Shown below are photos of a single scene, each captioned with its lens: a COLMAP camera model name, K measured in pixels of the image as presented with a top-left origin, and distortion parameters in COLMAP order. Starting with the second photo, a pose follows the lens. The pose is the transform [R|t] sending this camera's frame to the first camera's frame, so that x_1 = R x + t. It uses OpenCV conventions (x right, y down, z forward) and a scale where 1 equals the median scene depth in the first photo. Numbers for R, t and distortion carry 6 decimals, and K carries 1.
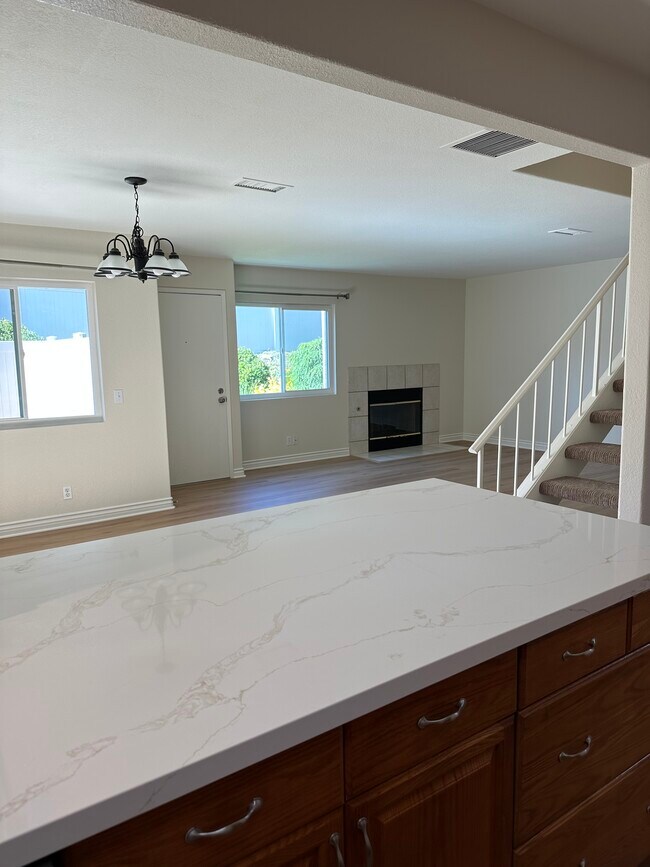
lens RADIAL K [[612.2, 0, 327.6], [0, 612.2, 432.3], [0, 0, 1]] dist [0.075746, -0.016809]
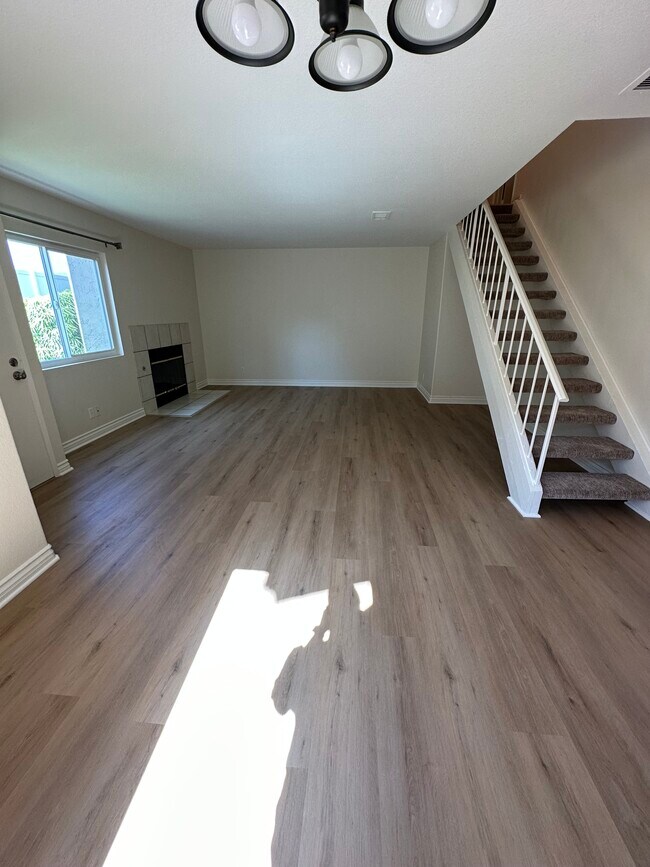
lens RADIAL K [[348.6, 0, 320.2], [0, 348.6, 433.6], [0, 0, 1]] dist [-0.003275, -0.000115]
pose [[0.629466, -0.238517, 0.739515, -0.218267], [0.095480, 0.968253, 0.231020, -0.039204], [-0.771140, -0.074810, 0.632255, 0.402720]]
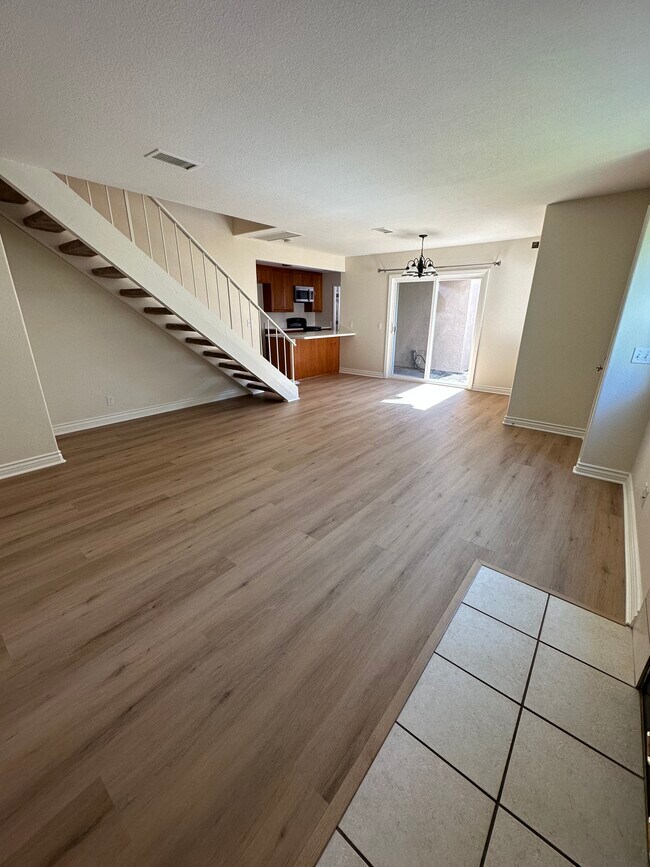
lens RADIAL K [[348.6, 0, 319.0], [0, 348.6, 435.4], [0, 0, 1]] dist [-0.003275, -0.000115]
pose [[-0.956810, 0.107521, -0.270099, 0.307970], [-0.030445, 0.886922, 0.460915, -0.154172], [0.289115, 0.449231, -0.845343, 1.162163]]
